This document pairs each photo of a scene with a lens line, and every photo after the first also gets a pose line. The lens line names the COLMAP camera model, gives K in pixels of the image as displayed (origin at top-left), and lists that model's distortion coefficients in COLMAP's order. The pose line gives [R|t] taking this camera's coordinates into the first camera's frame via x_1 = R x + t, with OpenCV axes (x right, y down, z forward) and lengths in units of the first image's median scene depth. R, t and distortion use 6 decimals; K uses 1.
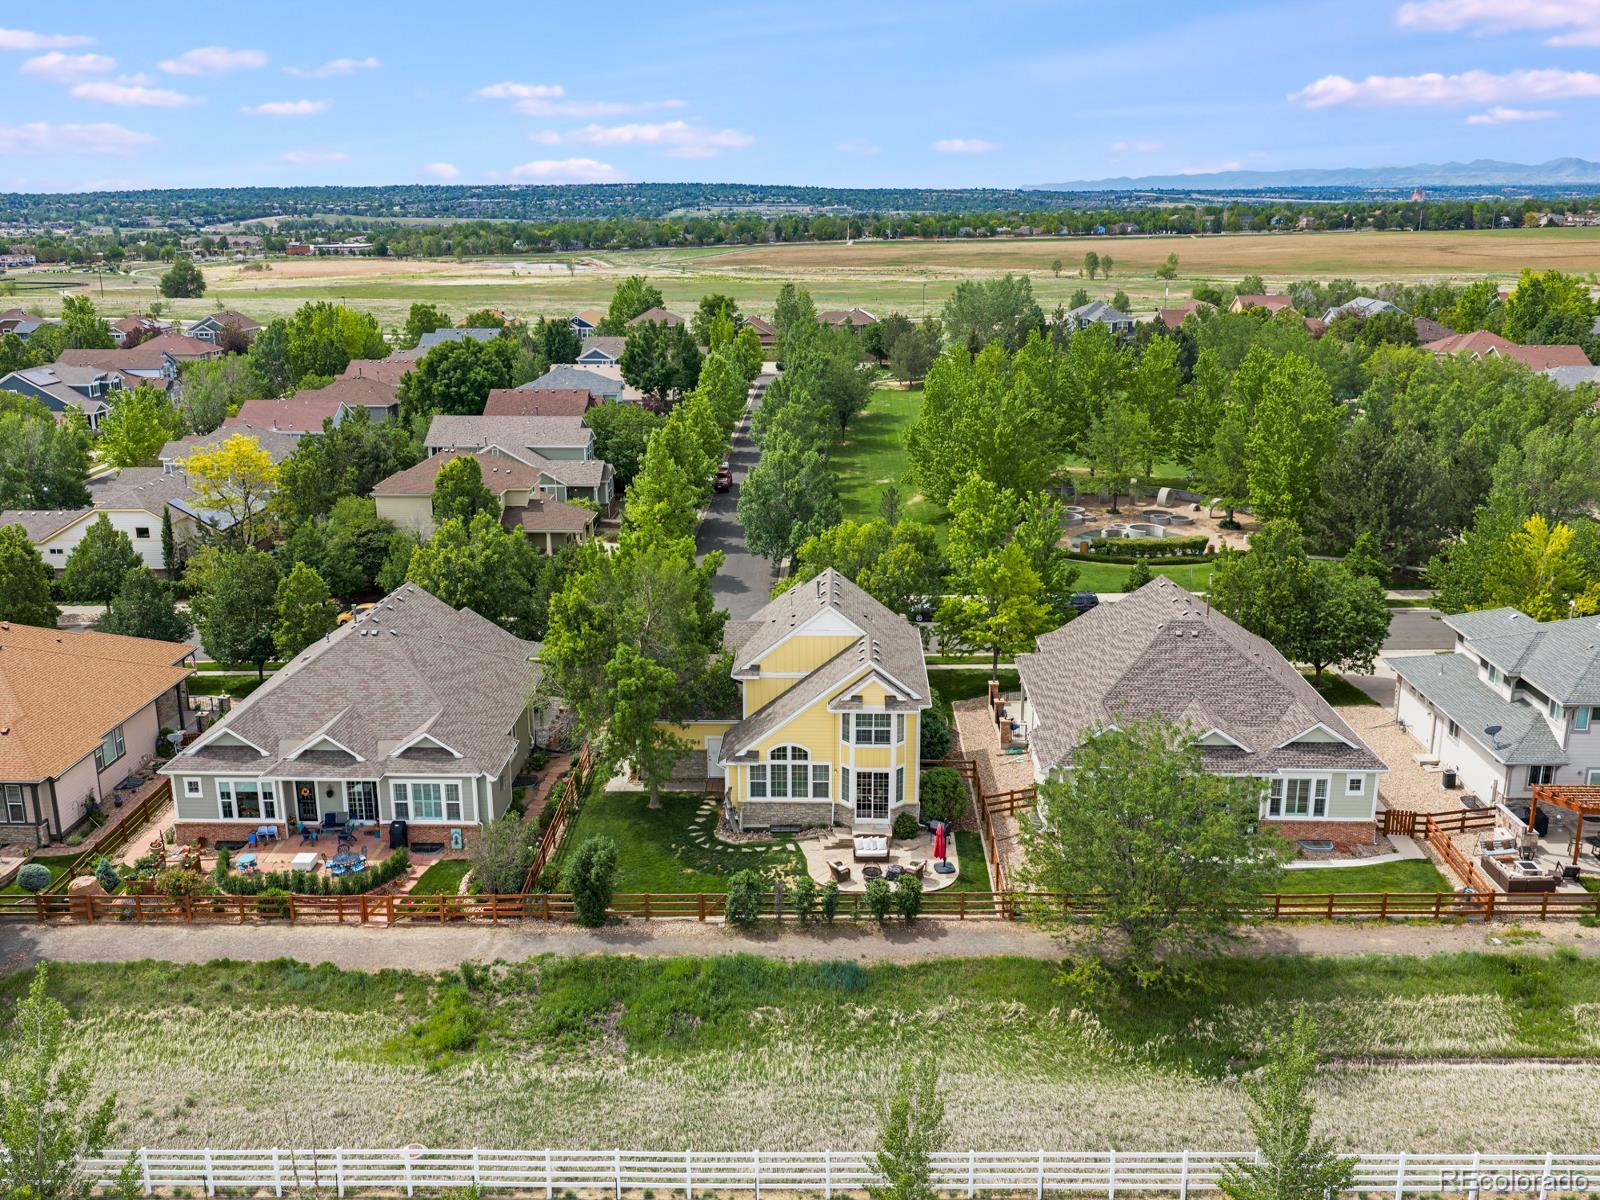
lens RADIAL K [[1322.0, 0, 807.8], [0, 1322.0, 522.9], [0, 0, 1]] dist [0.006642, -0.019203]
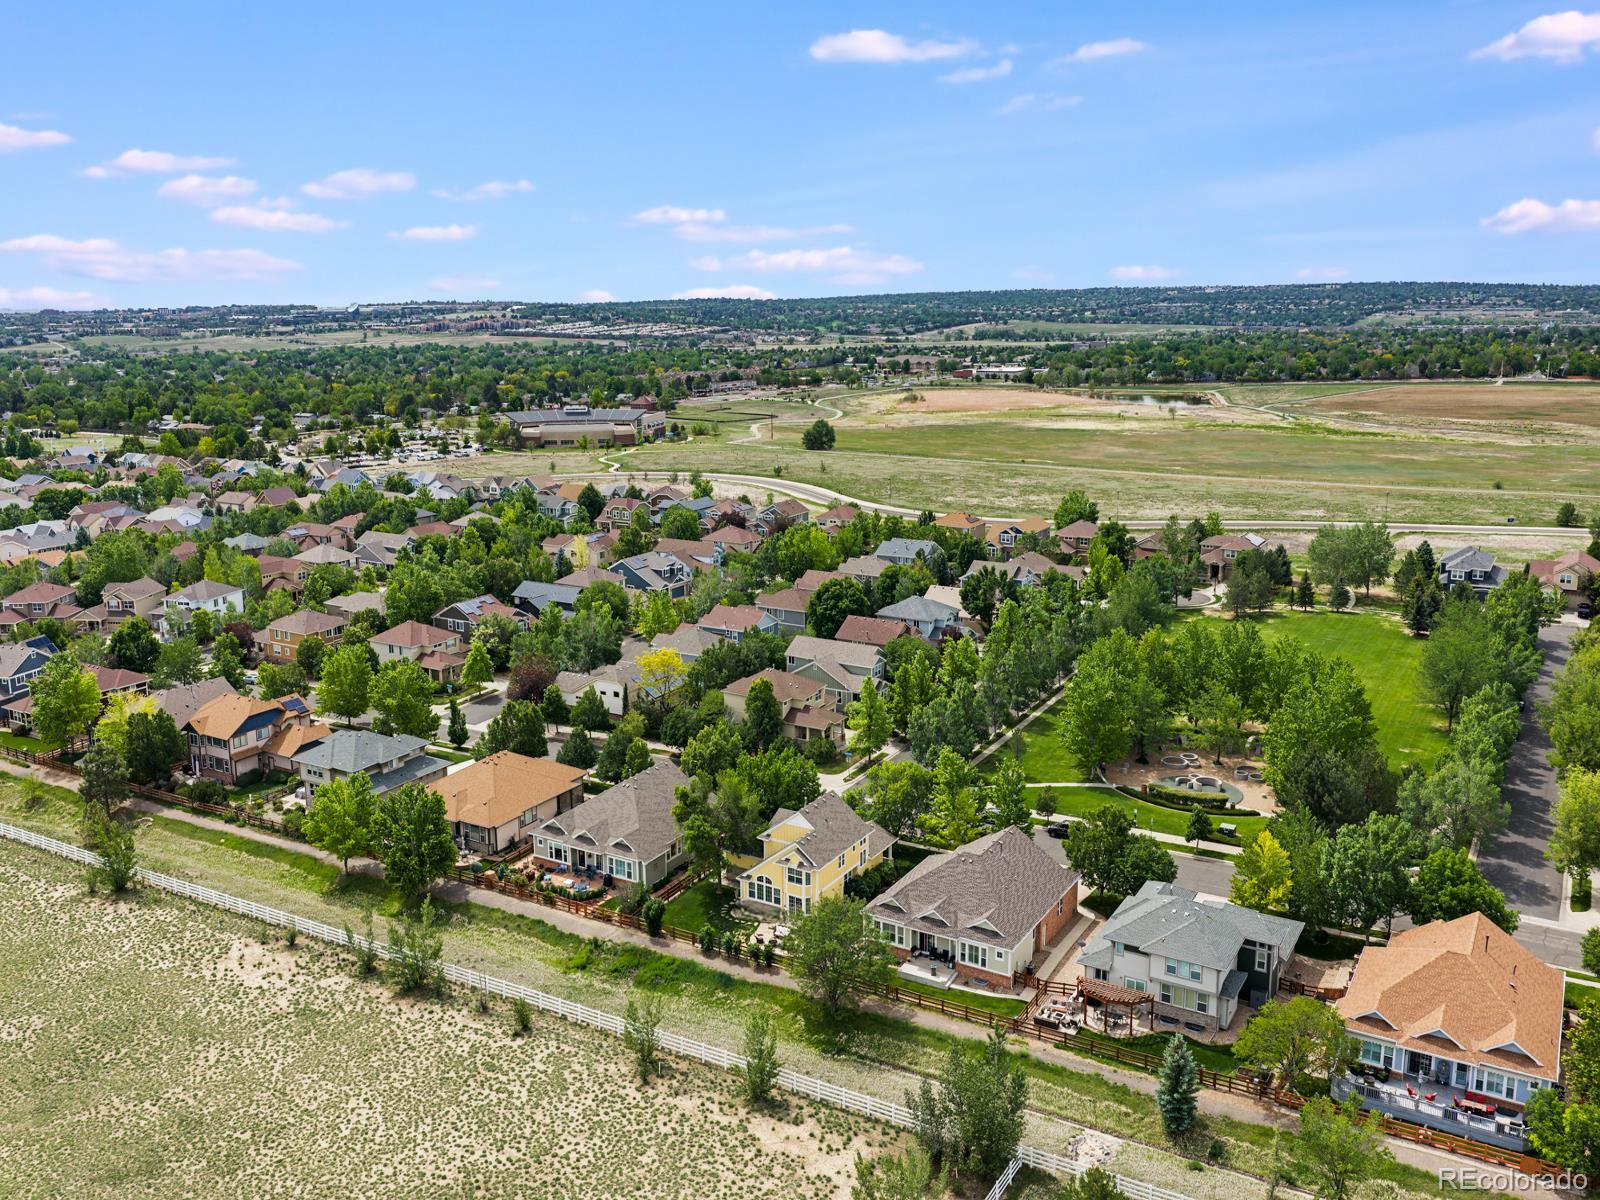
lens RADIAL K [[1322.0, 0, 807.8], [0, 1322.0, 522.9], [0, 0, 1]] dist [0.006642, -0.019203]
pose [[0.873051, 0.074160, -0.481956, 1.025118], [-0.107648, 0.993295, -0.042160, -0.310313], [0.475598, 0.088689, 0.875180, -0.863602]]
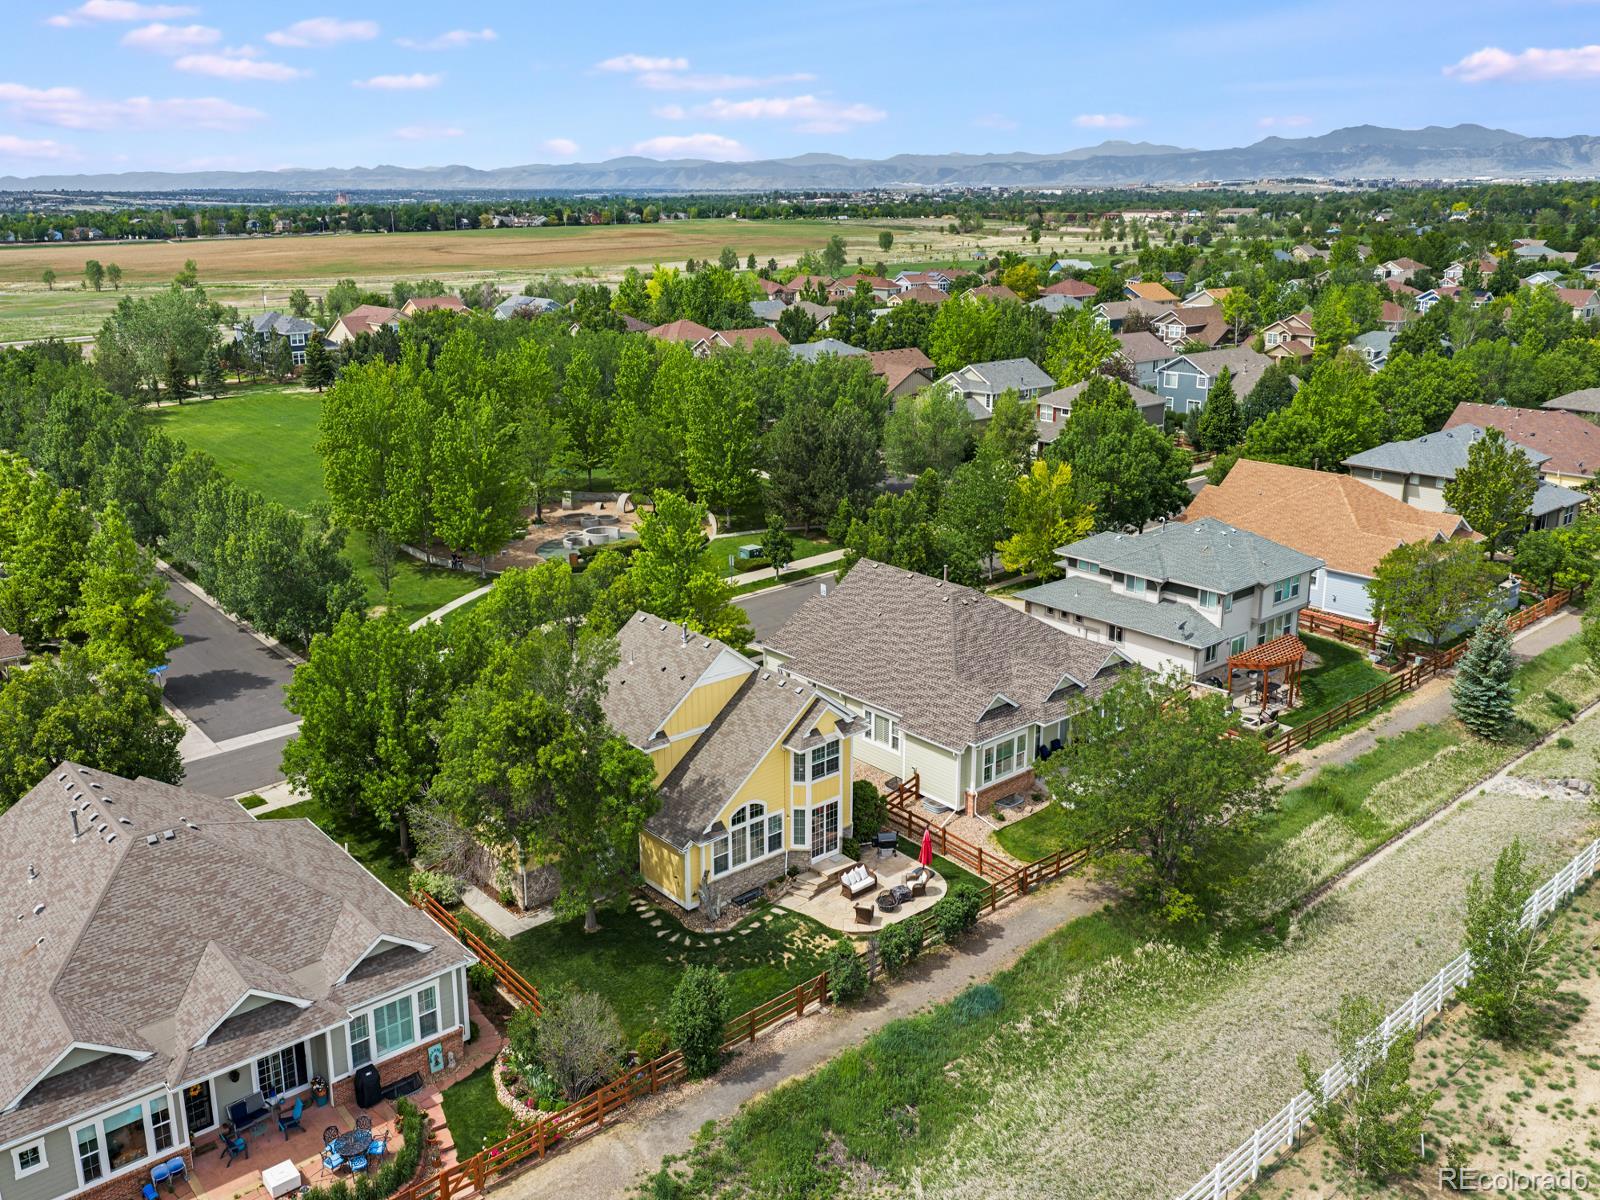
lens RADIAL K [[1322.0, 0, 807.8], [0, 1322.0, 522.9], [0, 0, 1]] dist [0.006642, -0.019203]
pose [[0.732821, -0.156234, 0.662242, -0.556932], [0.157597, 0.985789, 0.058172, -0.068468], [-0.661919, 0.061737, 0.747028, 0.286302]]
